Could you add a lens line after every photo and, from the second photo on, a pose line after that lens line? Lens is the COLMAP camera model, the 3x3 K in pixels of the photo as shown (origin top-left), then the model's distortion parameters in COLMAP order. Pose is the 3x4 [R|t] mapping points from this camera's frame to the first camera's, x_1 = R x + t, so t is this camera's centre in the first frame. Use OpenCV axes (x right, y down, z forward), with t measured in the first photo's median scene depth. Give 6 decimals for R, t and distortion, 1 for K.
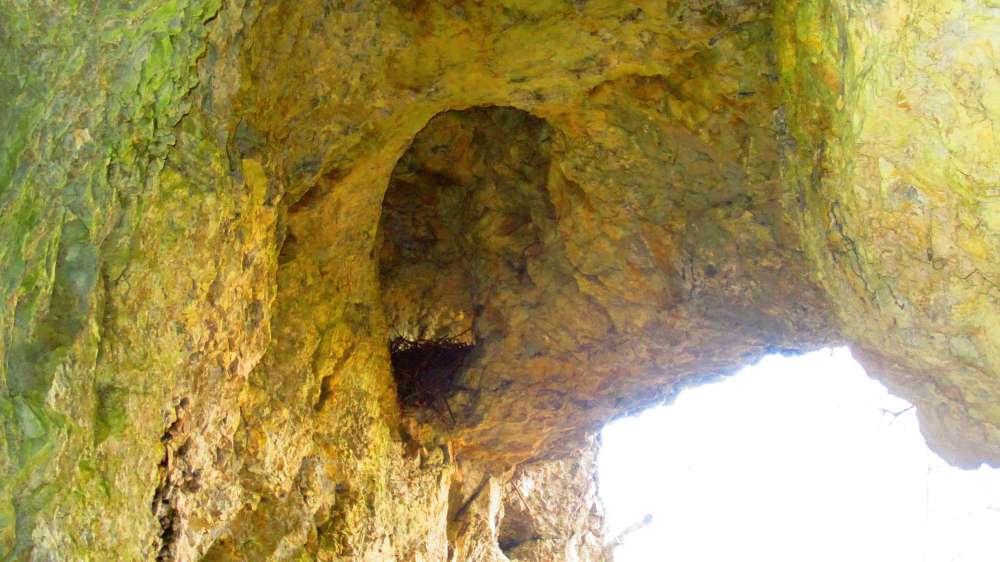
lens RADIAL K [[1636.4, 0, 504.7], [0, 1636.4, 283.3], [0, 0, 1]] dist [-0.117927, 0.000000]
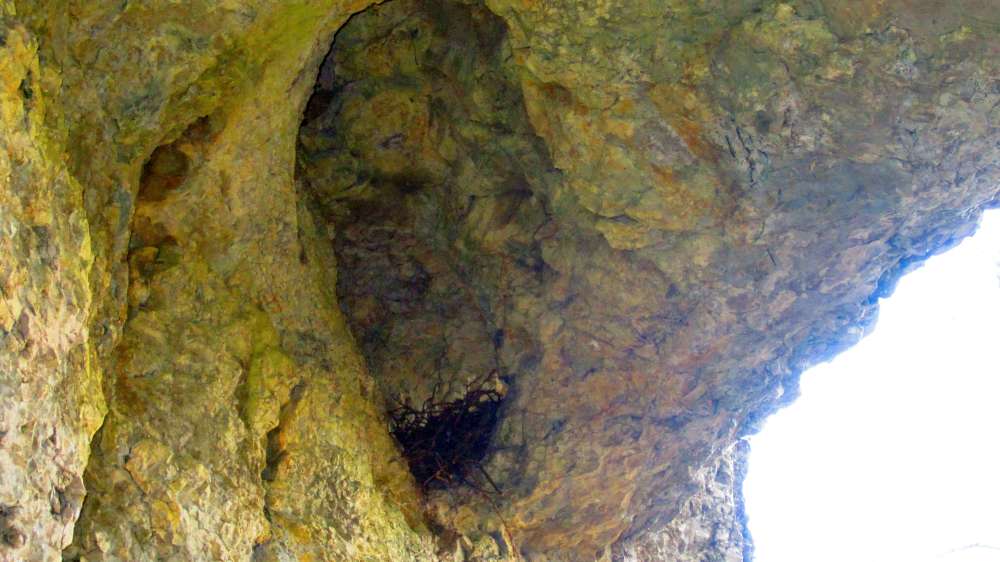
lens RADIAL K [[1863.2, 0, 500.0], [0, 1863.2, 275.4], [0, 0, 1]] dist [-0.072839, 0.000000]
pose [[0.963497, -0.260864, -0.060204, 0.052166], [0.247167, 0.953153, -0.174378, 0.166965], [0.102873, 0.153132, 0.982837, 0.243620]]
